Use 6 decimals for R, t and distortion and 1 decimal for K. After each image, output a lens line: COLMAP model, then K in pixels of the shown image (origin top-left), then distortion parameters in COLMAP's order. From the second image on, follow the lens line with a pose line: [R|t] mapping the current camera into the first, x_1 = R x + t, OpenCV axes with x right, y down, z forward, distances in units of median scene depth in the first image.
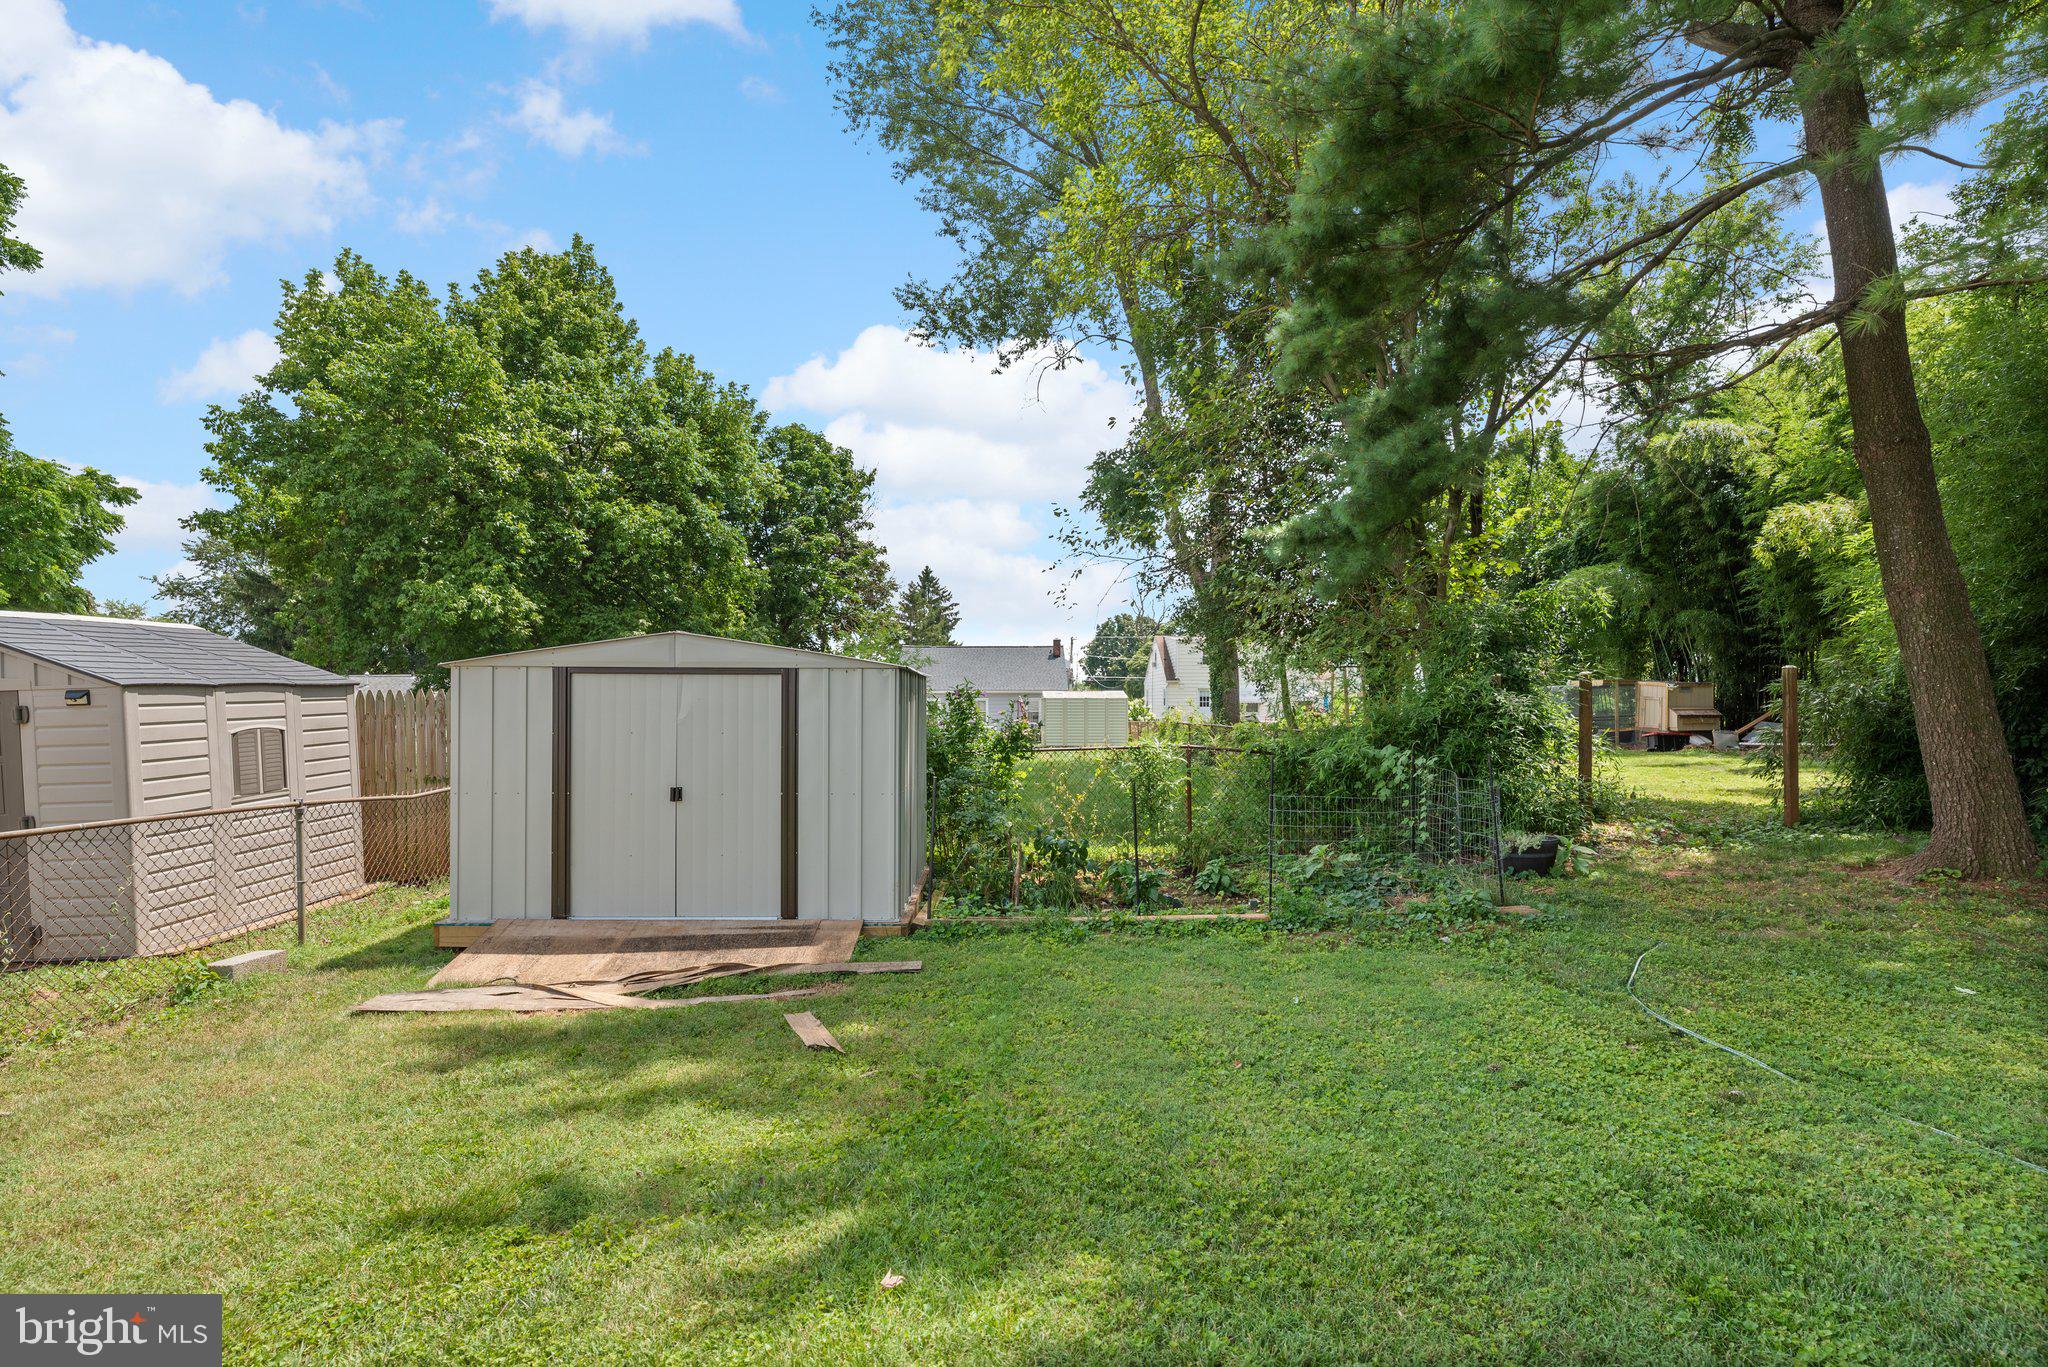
lens RADIAL K [[1005.1, 0, 1024.0], [0, 1005.1, 683.5], [0, 0, 1]] dist [0.001497, 0.000230]
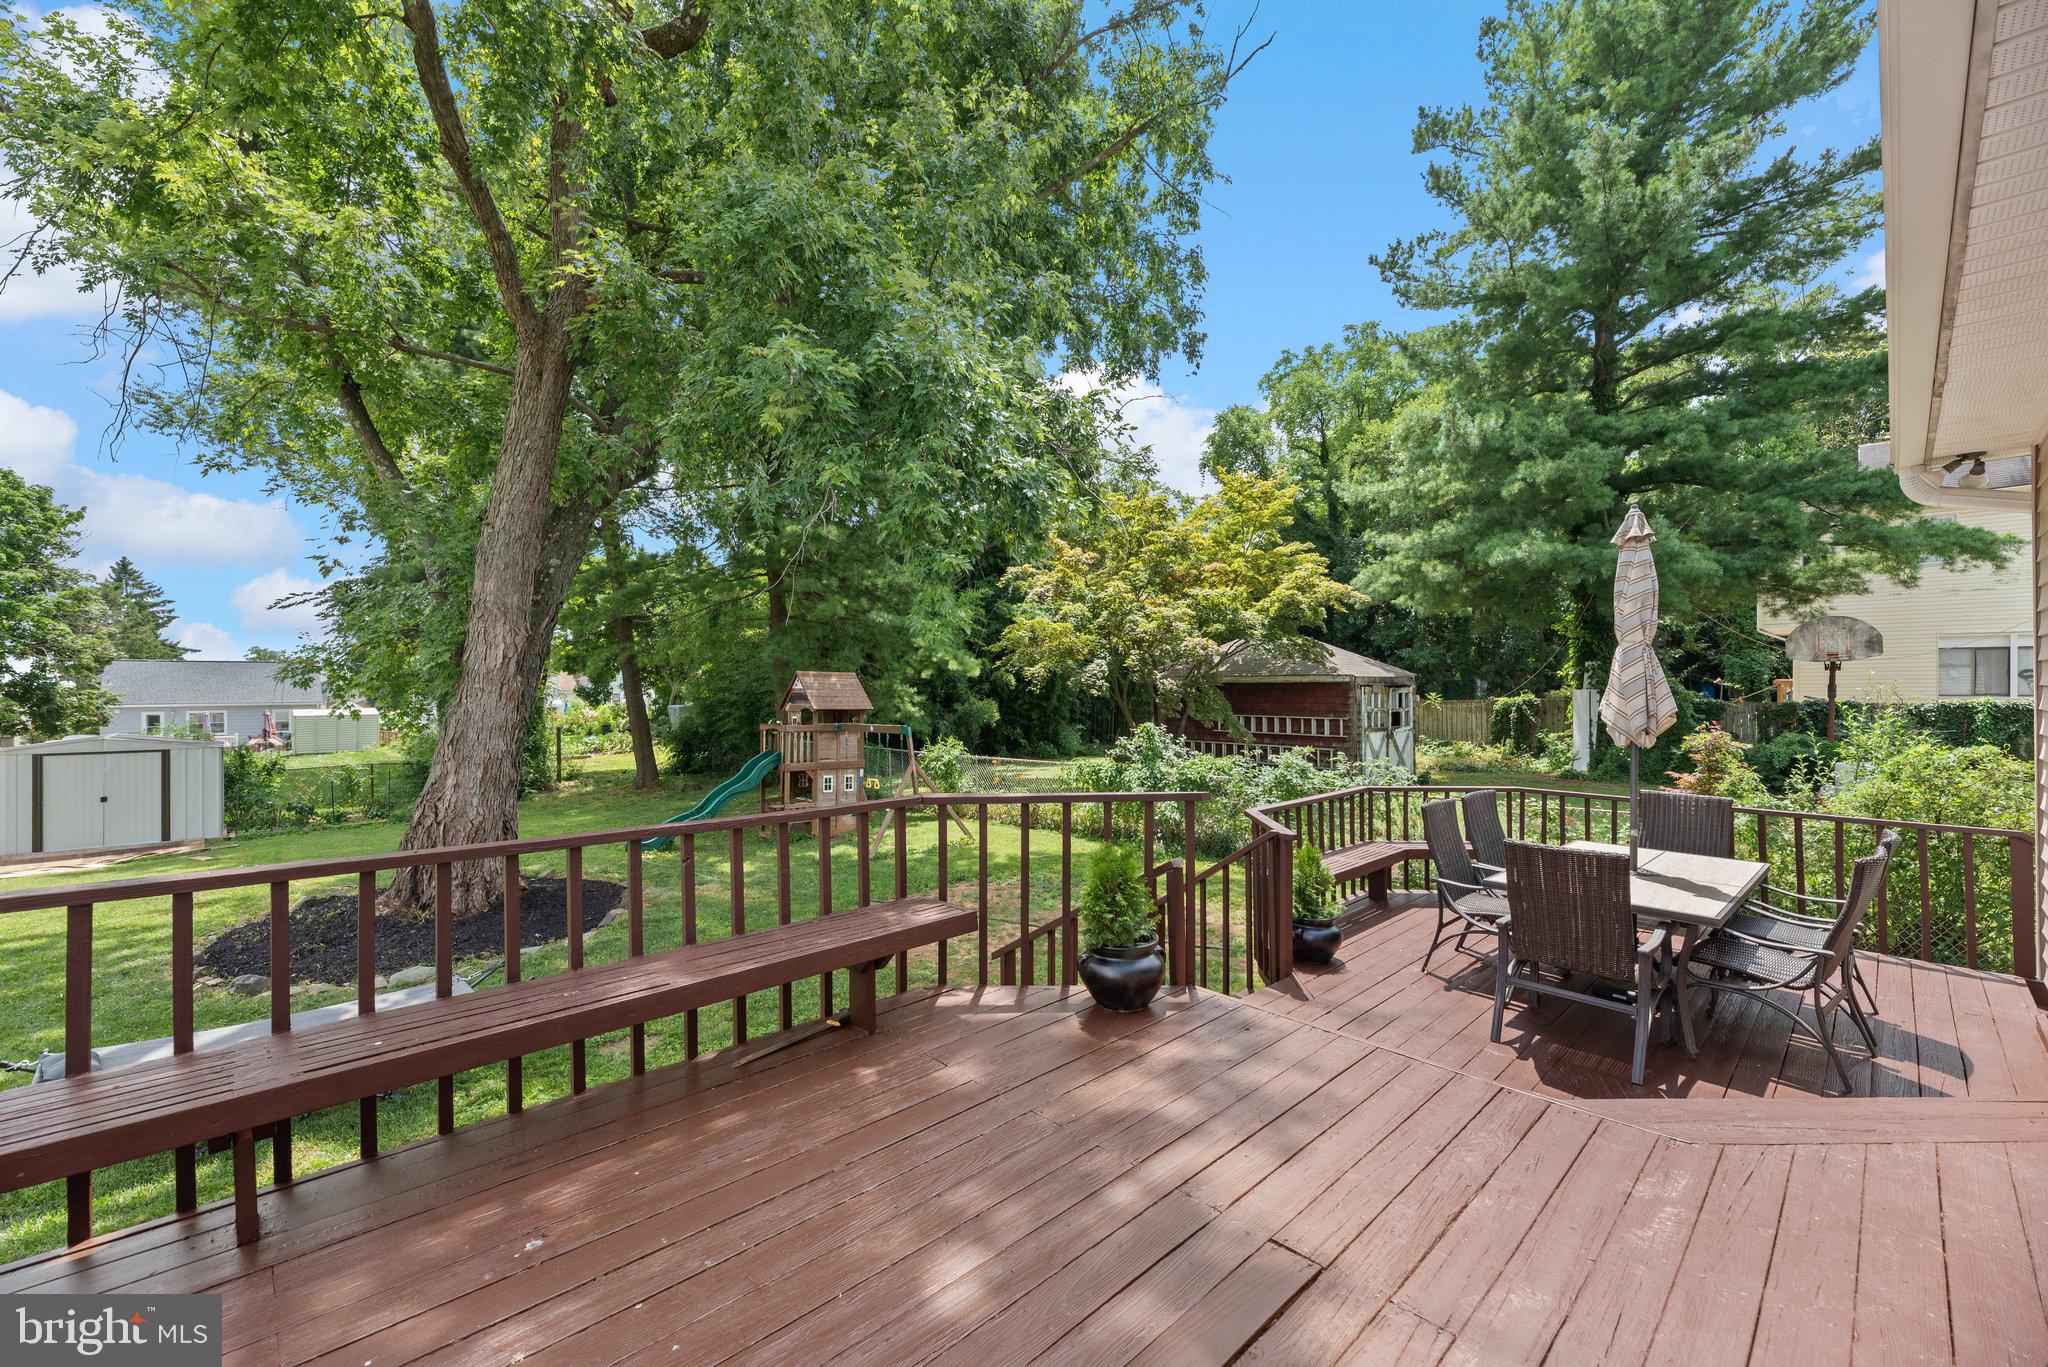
lens RADIAL K [[831.3, 0, 1023.7], [0, 831.3, 694.5], [0, 0, 1]] dist [0.001131, 0.000040]
pose [[0.739052, -0.008314, 0.673597, -0.008448], [-0.007518, 0.999760, 0.020589, -0.060823], [-0.673607, -0.020281, 0.738812, -0.594917]]
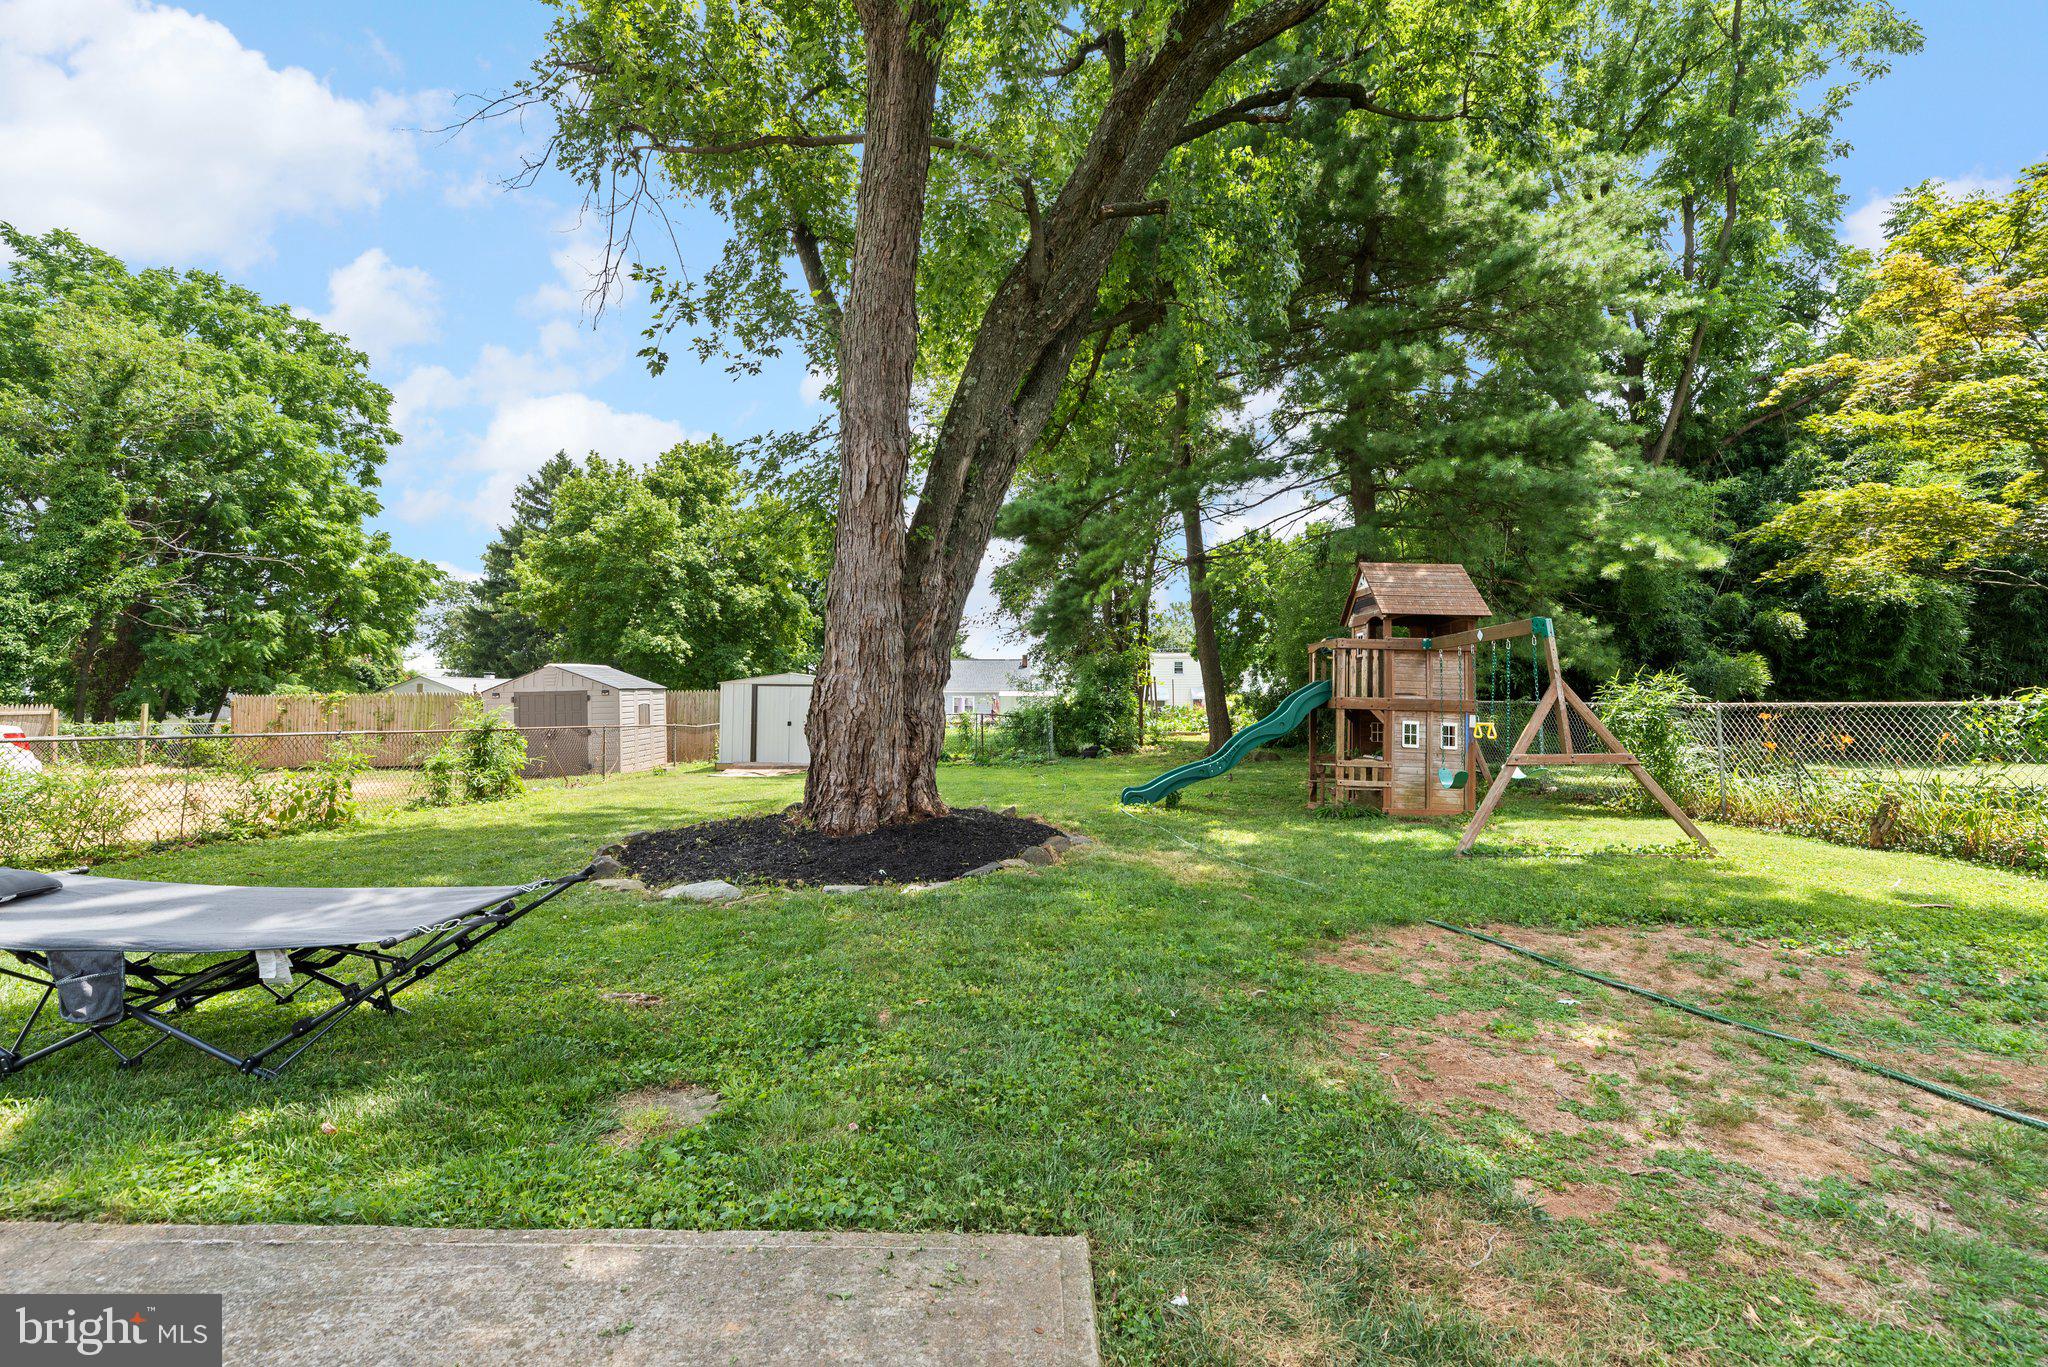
lens RADIAL K [[821.3, 0, 1011.2], [0, 821.3, 659.6], [0, 0, 1]] dist [-0.001084, -0.000191]
pose [[0.999484, 0.002313, -0.032046, 0.127775], [-0.003514, 0.999292, -0.037456, 0.000544], [0.031937, 0.037549, 0.998784, -0.428077]]
